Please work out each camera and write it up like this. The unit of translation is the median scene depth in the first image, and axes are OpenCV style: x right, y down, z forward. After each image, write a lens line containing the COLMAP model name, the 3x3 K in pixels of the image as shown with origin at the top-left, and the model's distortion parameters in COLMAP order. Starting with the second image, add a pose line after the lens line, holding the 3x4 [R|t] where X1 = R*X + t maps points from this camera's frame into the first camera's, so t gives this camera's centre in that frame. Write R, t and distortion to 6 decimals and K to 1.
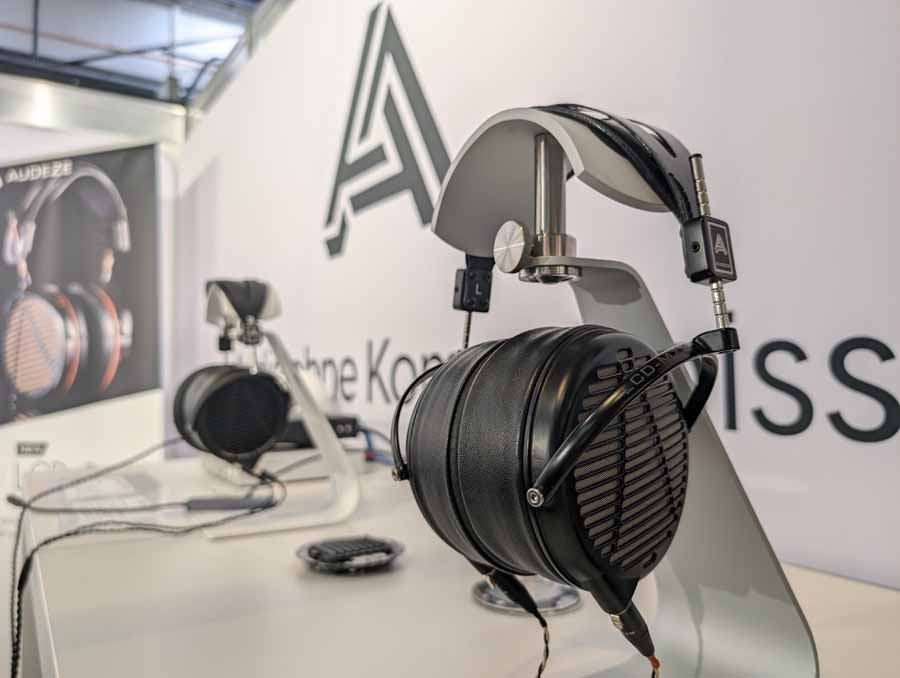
lens RADIAL K [[720.3, 0, 450.0], [0, 720.3, 339.0], [0, 0, 1]] dist [-0.087903, -0.002981]
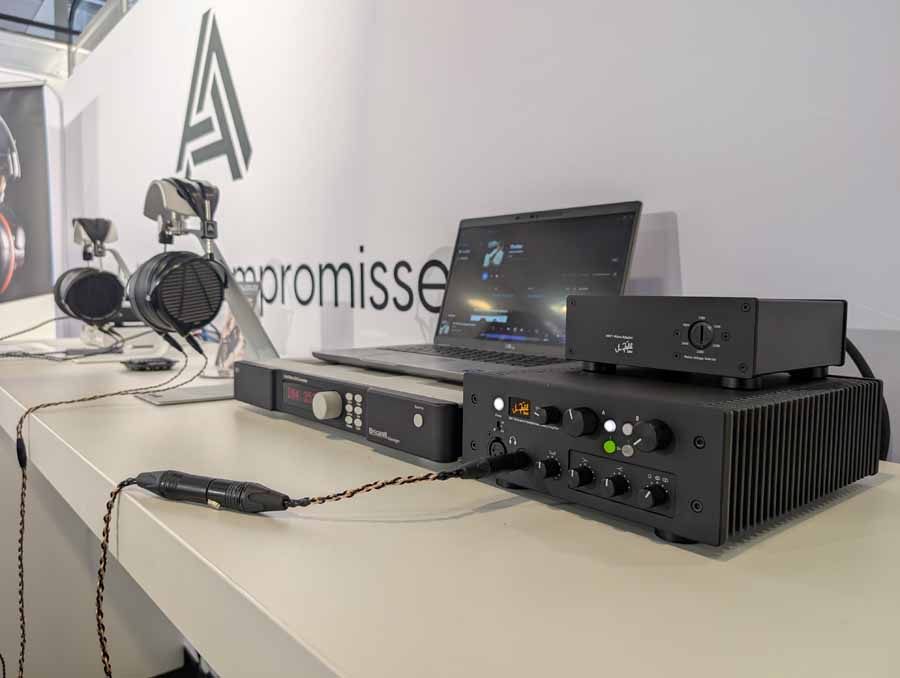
lens RADIAL K [[674.4, 0, 450.0], [0, 674.4, 339.0], [0, 0, 1]] dist [-0.042223, -0.006317]
pose [[0.988734, 0.012965, 0.149120, 0.311966], [-0.029956, 0.993227, 0.112262, -0.000009], [-0.146654, -0.115464, 0.982426, -0.715324]]
